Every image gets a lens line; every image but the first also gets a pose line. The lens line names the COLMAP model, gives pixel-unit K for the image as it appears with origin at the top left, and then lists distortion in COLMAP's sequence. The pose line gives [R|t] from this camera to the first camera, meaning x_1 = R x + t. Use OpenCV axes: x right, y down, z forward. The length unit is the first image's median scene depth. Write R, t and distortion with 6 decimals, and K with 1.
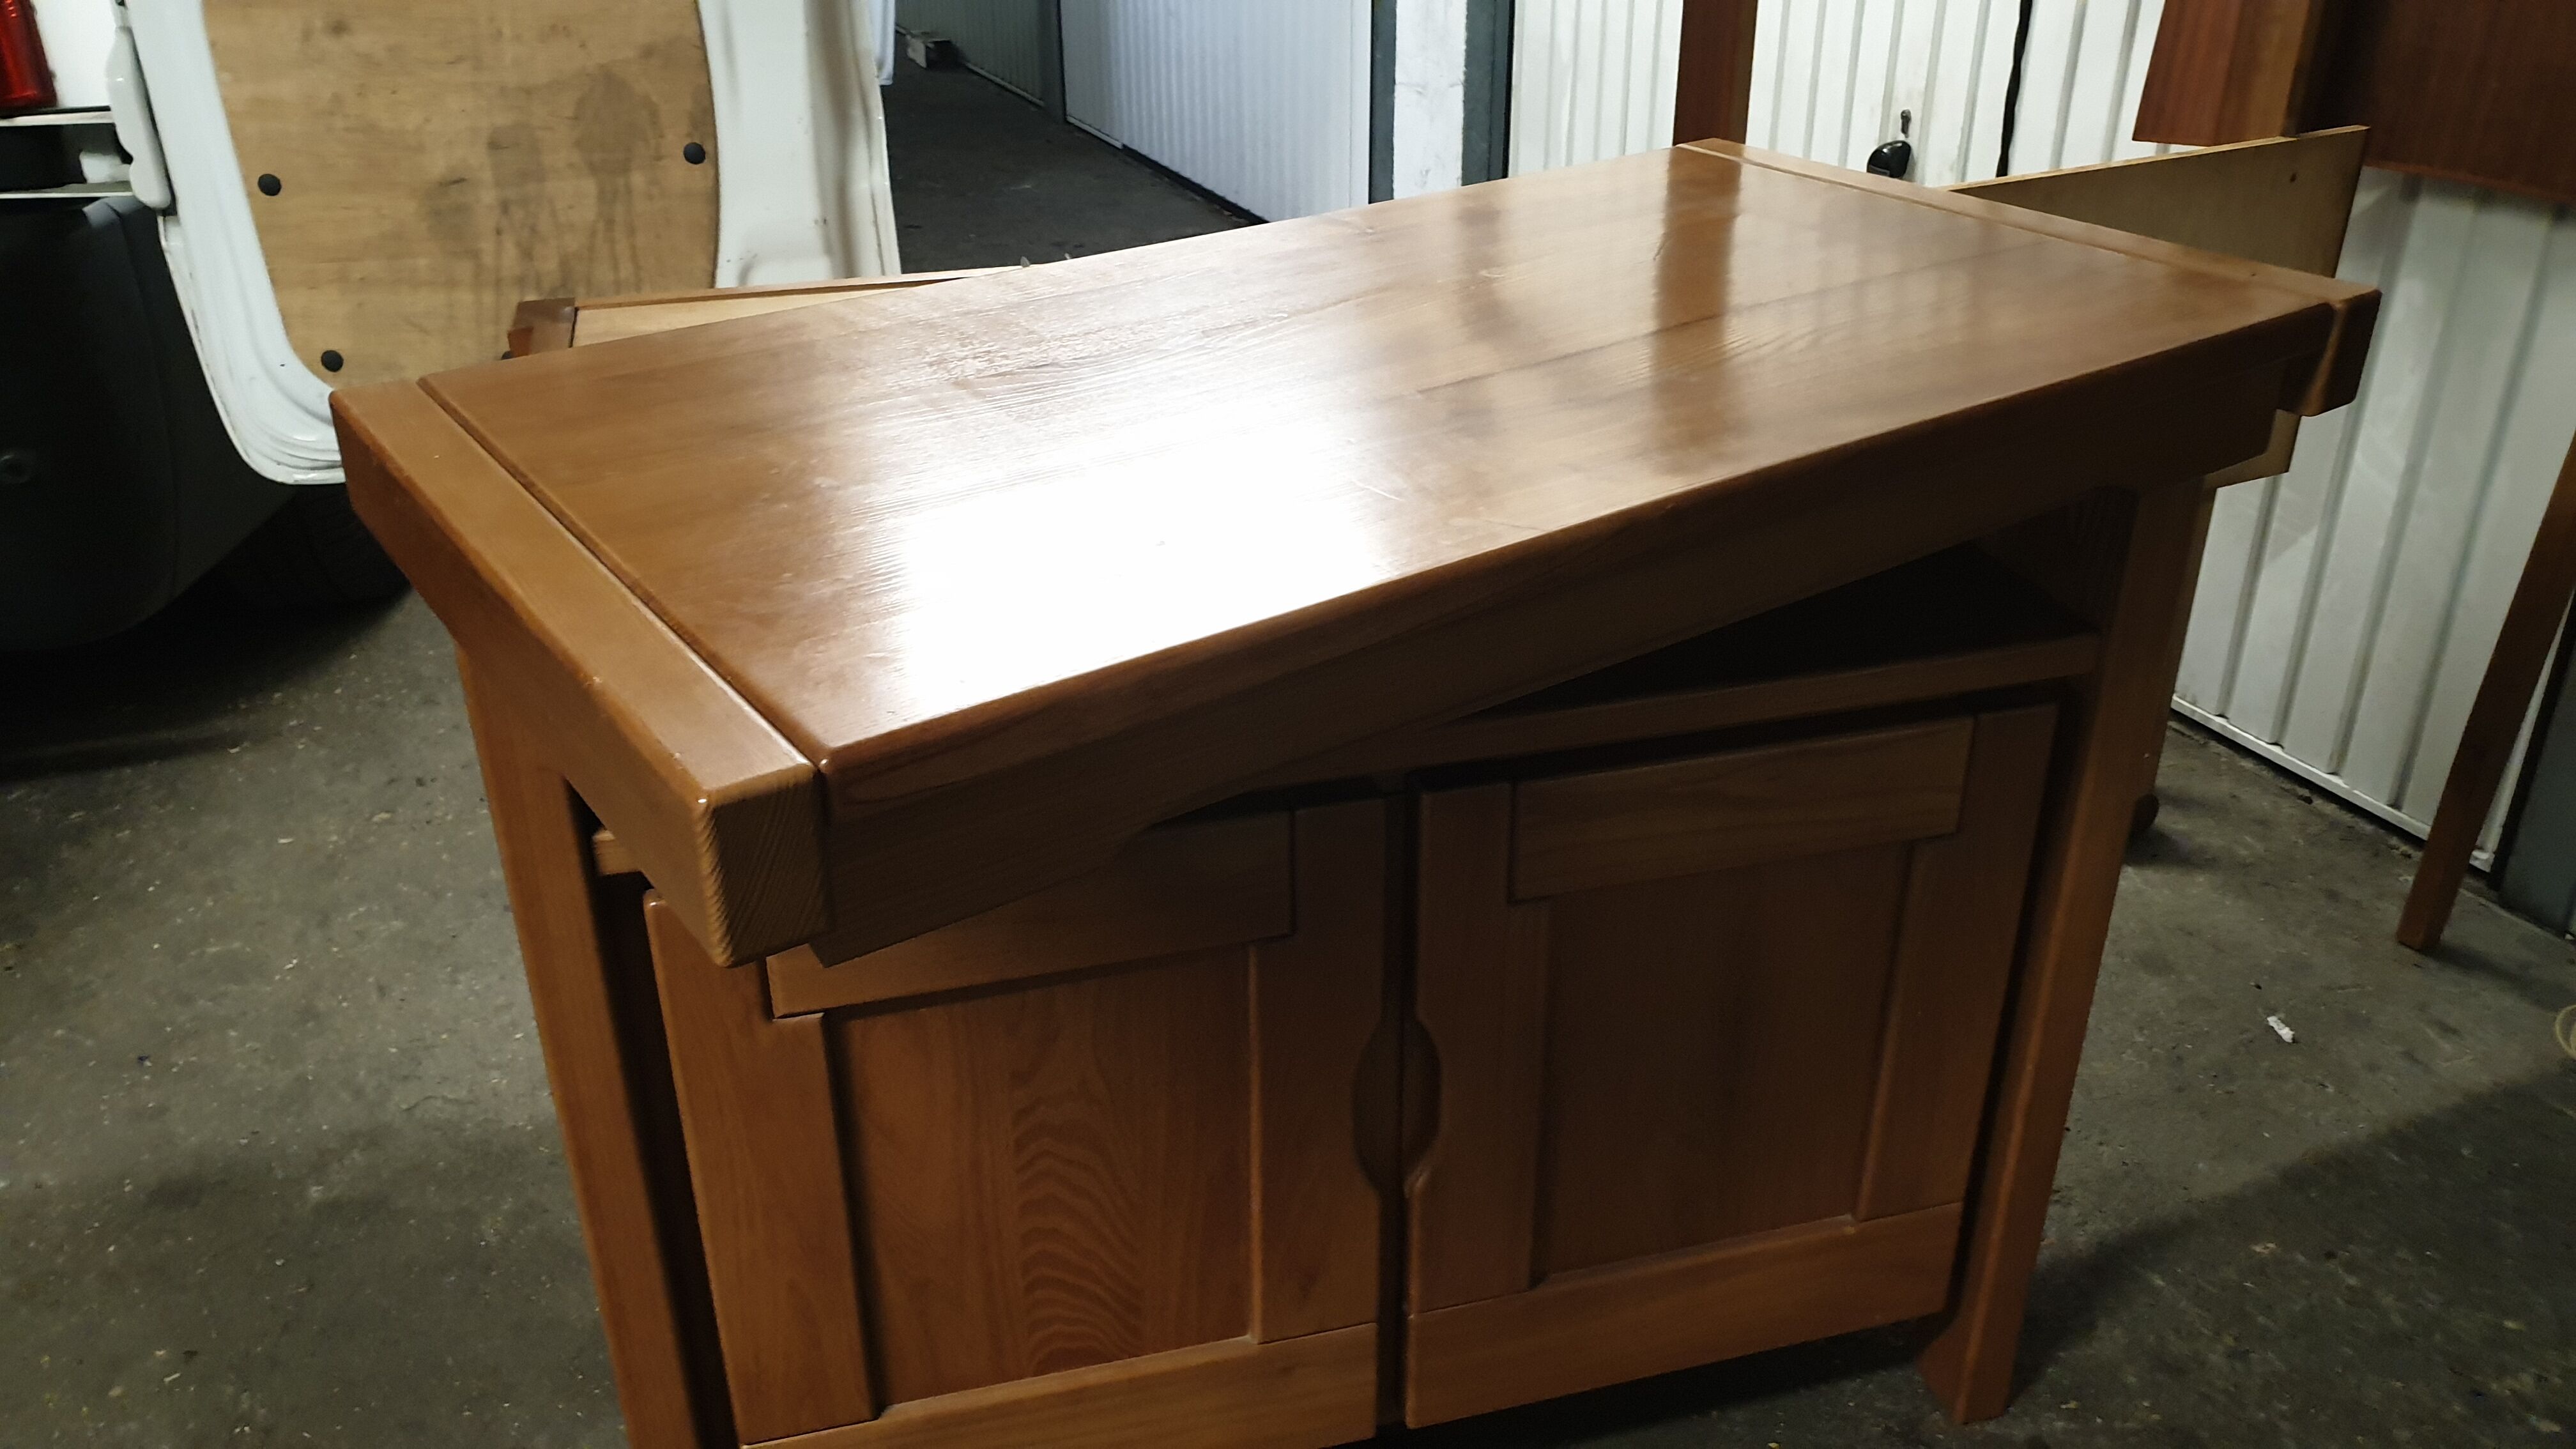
lens RADIAL K [[2060.9, 0, 1245.6], [0, 2060.9, 703.3], [0, 0, 1]] dist [0.000702, 0.015368]
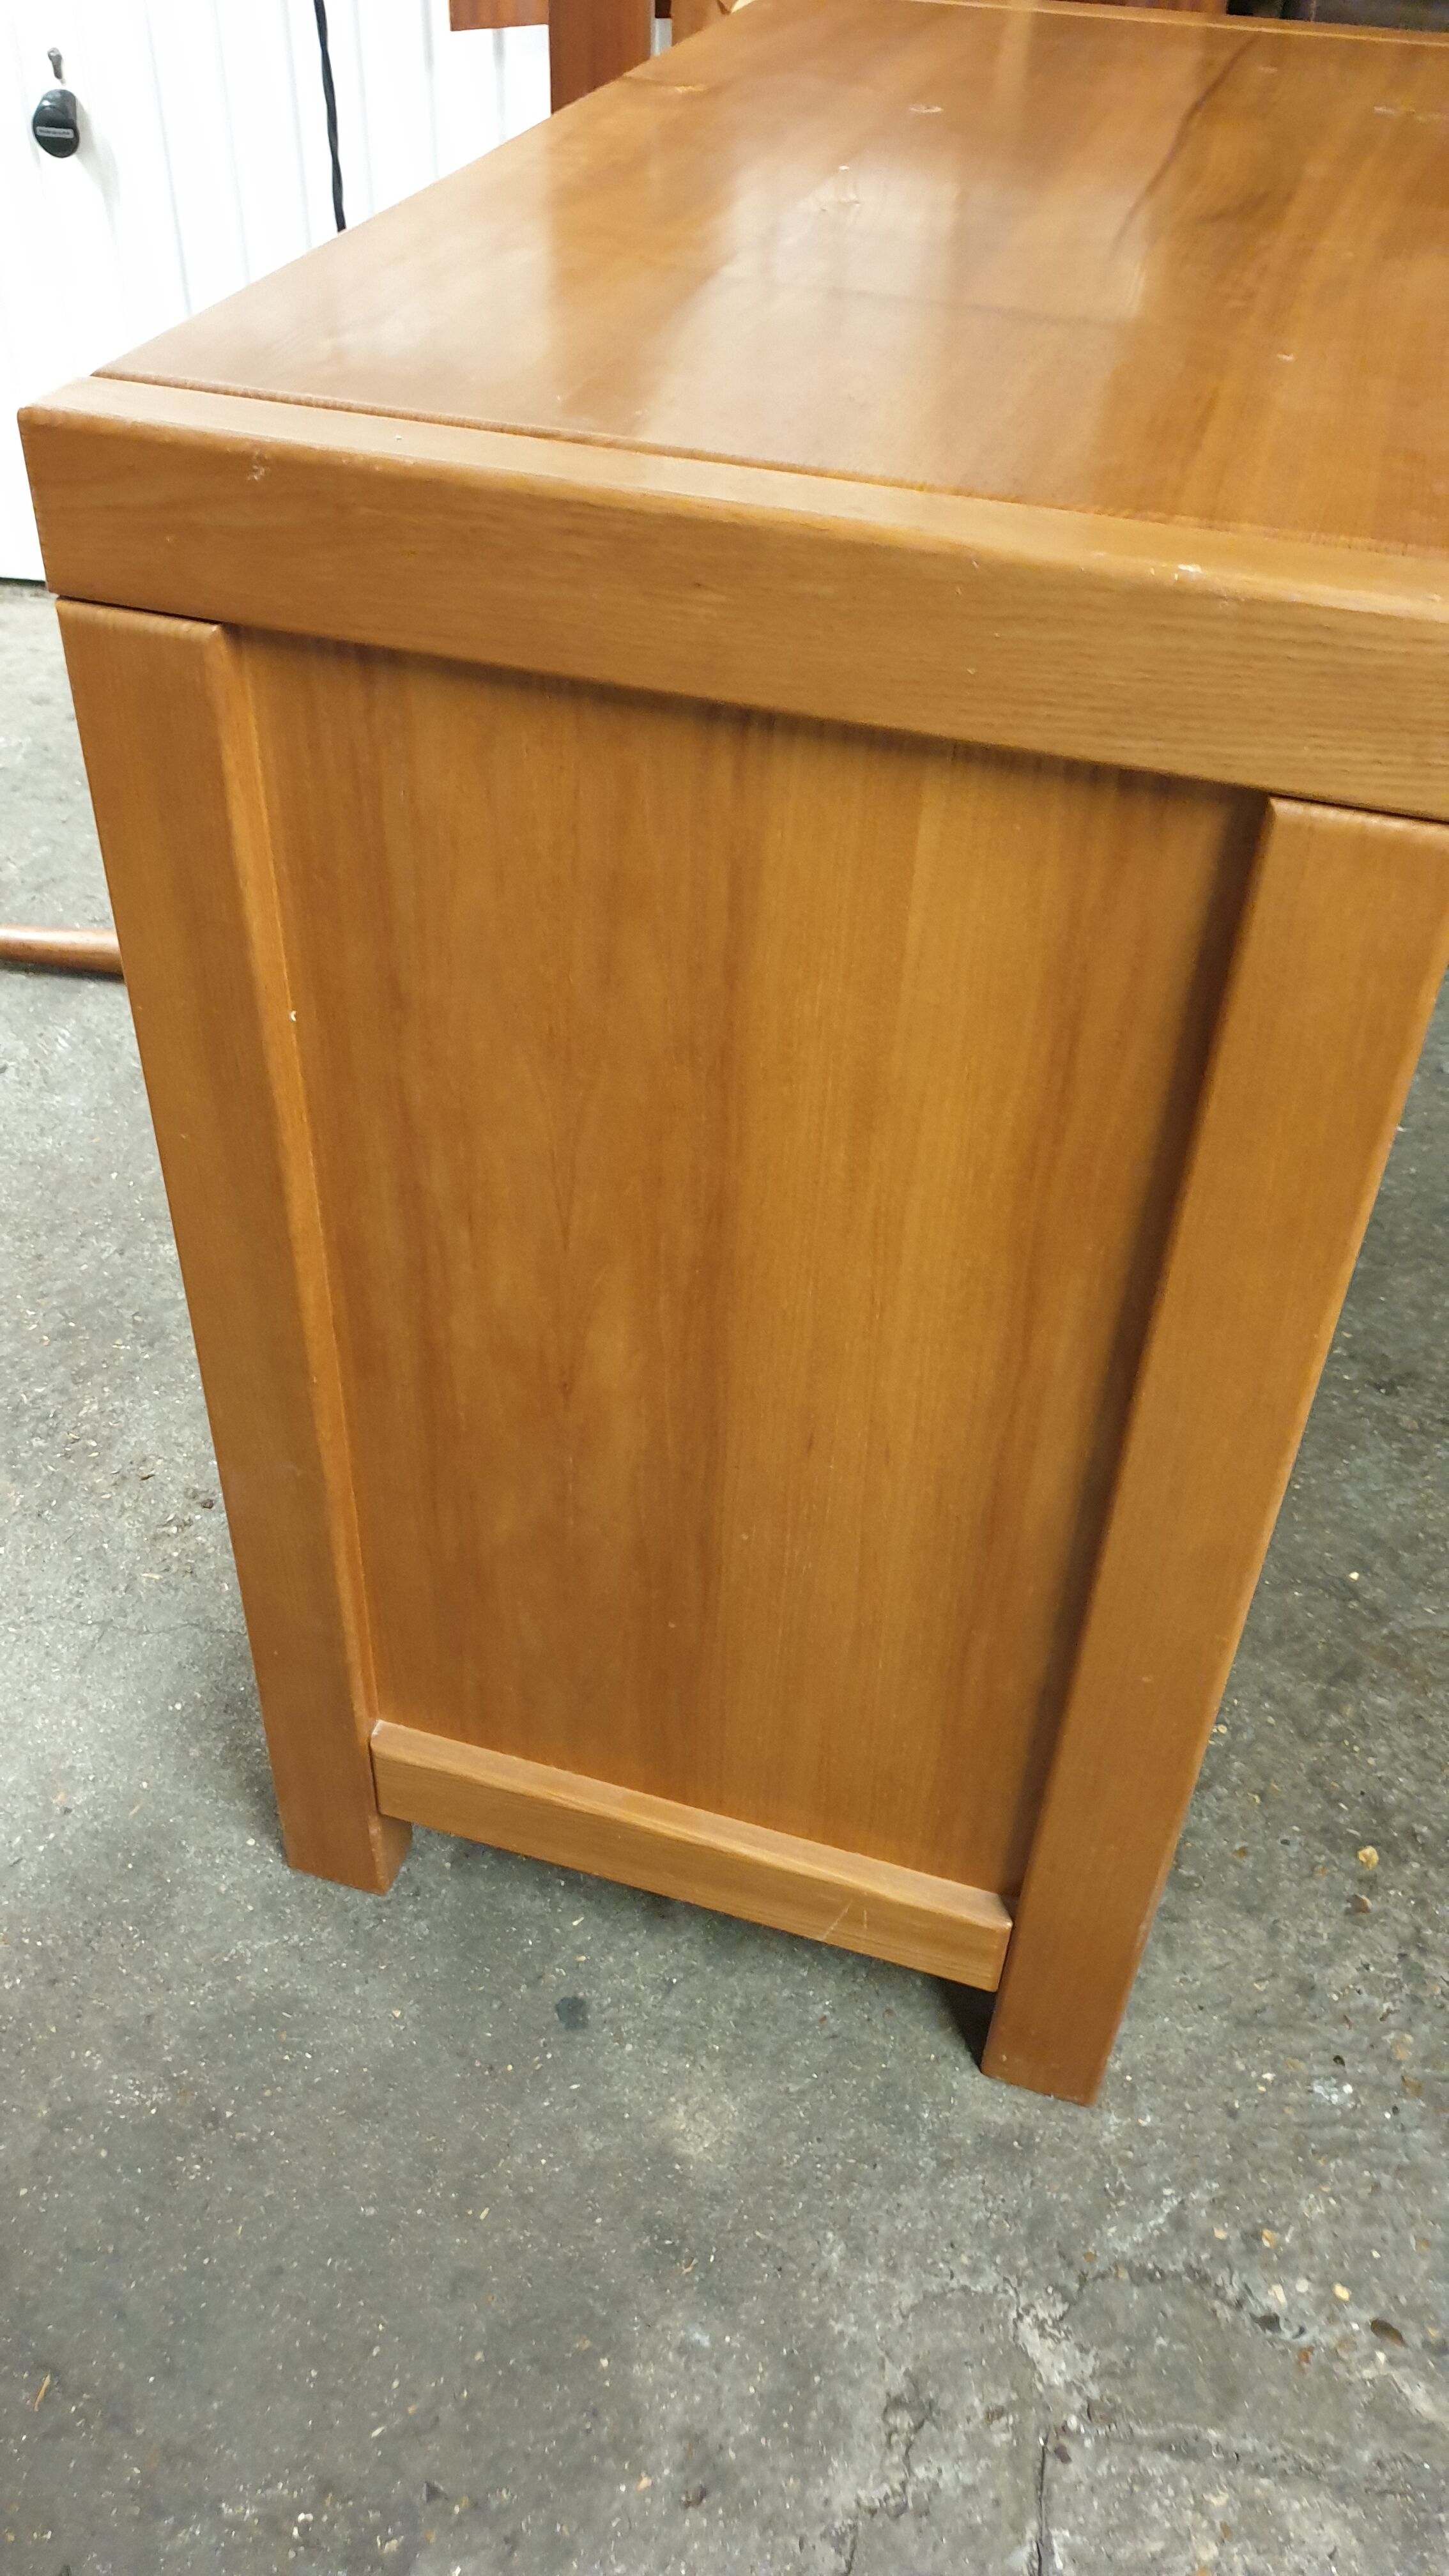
lens RADIAL K [[2060.9, 0, 737.9], [0, 2060.9, 1194.2], [0, 0, 1]] dist [0.000702, 0.015368]
pose [[0.511603, -0.512169, 0.689887, -0.526253], [0.343312, 0.857893, 0.382305, -0.160806], [-0.787654, 0.041258, 0.614735, 0.395690]]
